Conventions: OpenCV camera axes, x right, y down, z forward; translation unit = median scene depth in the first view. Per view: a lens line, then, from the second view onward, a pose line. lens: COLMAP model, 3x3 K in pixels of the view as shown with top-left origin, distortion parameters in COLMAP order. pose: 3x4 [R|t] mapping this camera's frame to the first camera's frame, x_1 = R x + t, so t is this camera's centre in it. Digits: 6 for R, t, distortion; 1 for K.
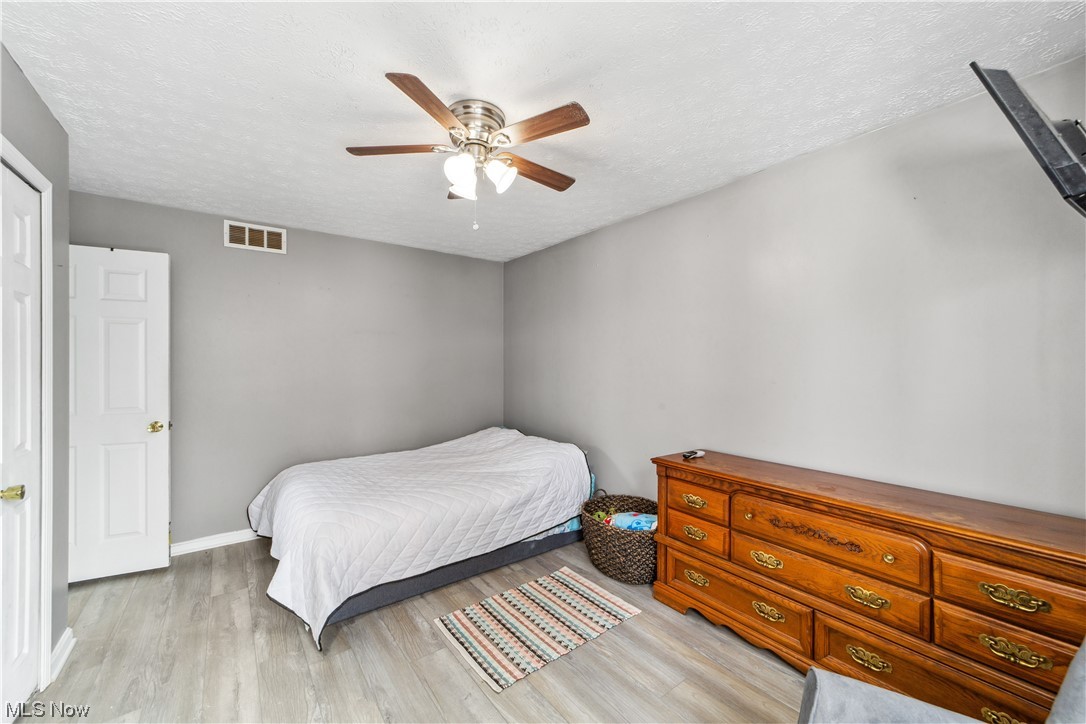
lens RADIAL K [[420.3, 0, 544.3], [0, 420.3, 363.0], [0, 0, 1]] dist [-0.015794, 0.006871]
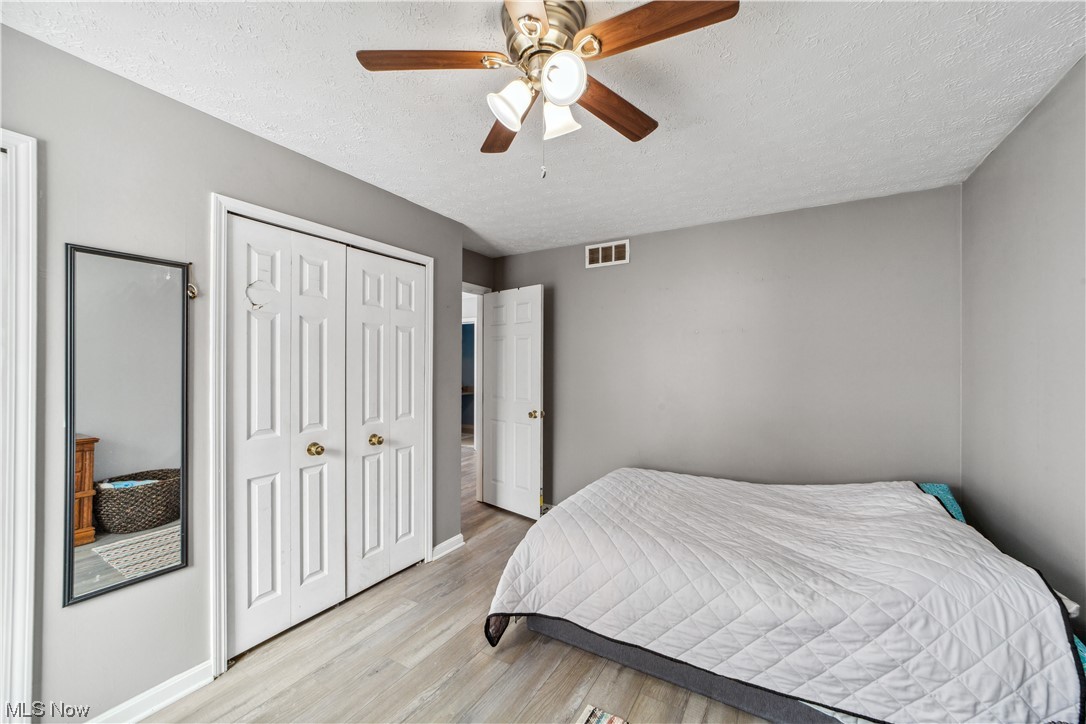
lens RADIAL K [[420.3, 0, 544.4], [0, 420.3, 363.3], [0, 0, 1]] dist [-0.015794, 0.006871]
pose [[0.375758, -0.006143, -0.926697, 0.317508], [-0.002112, 0.999970, -0.007485, -0.002169], [0.926715, 0.004769, 0.375734, 0.487376]]
